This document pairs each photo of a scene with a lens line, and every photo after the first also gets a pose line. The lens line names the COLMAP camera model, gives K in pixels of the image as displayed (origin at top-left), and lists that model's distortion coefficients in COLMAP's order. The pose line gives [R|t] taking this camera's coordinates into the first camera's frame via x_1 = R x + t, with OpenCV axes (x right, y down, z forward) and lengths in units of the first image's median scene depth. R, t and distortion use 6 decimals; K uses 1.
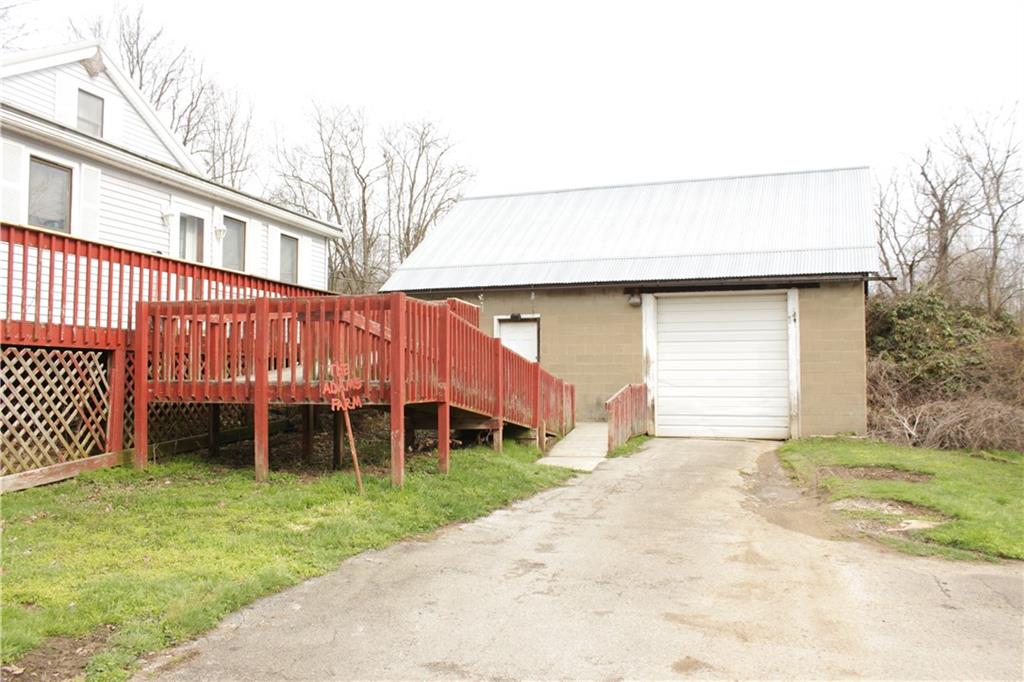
lens RADIAL K [[861.1, 0, 512.0], [0, 861.1, 341.0], [0, 0, 1]] dist [-0.171438, 0.157192]
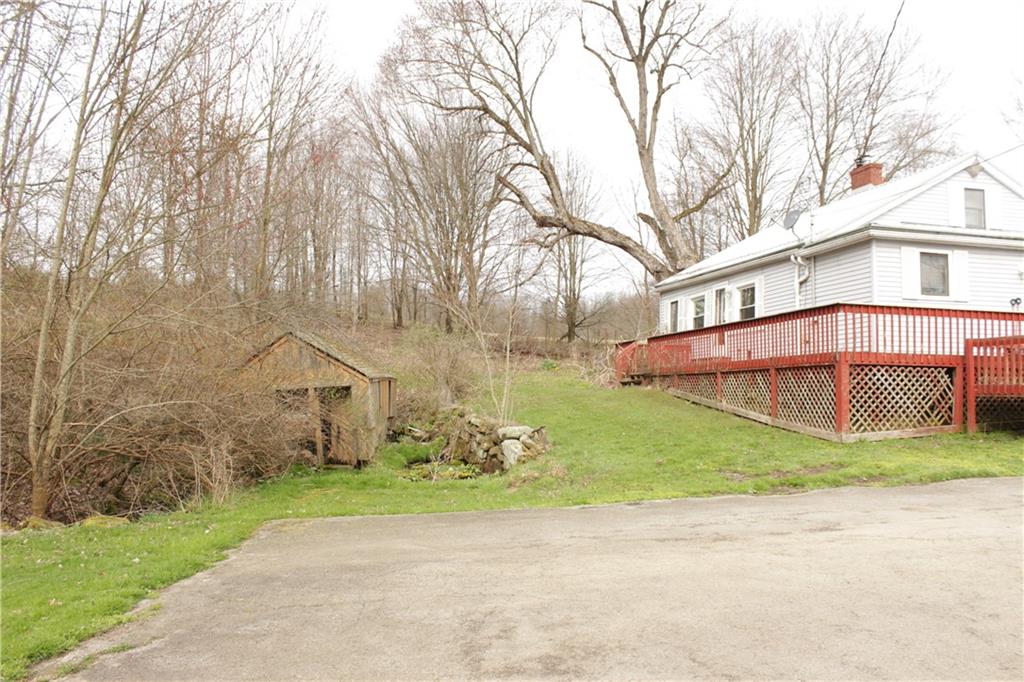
lens RADIAL K [[861.1, 0, 512.0], [0, 861.1, 341.0], [0, 0, 1]] dist [-0.171438, 0.157192]
pose [[0.467448, -0.044947, -0.882877, 0.695195], [0.022272, 0.998988, -0.039066, 0.003505], [0.883740, -0.001402, 0.467976, -0.712899]]
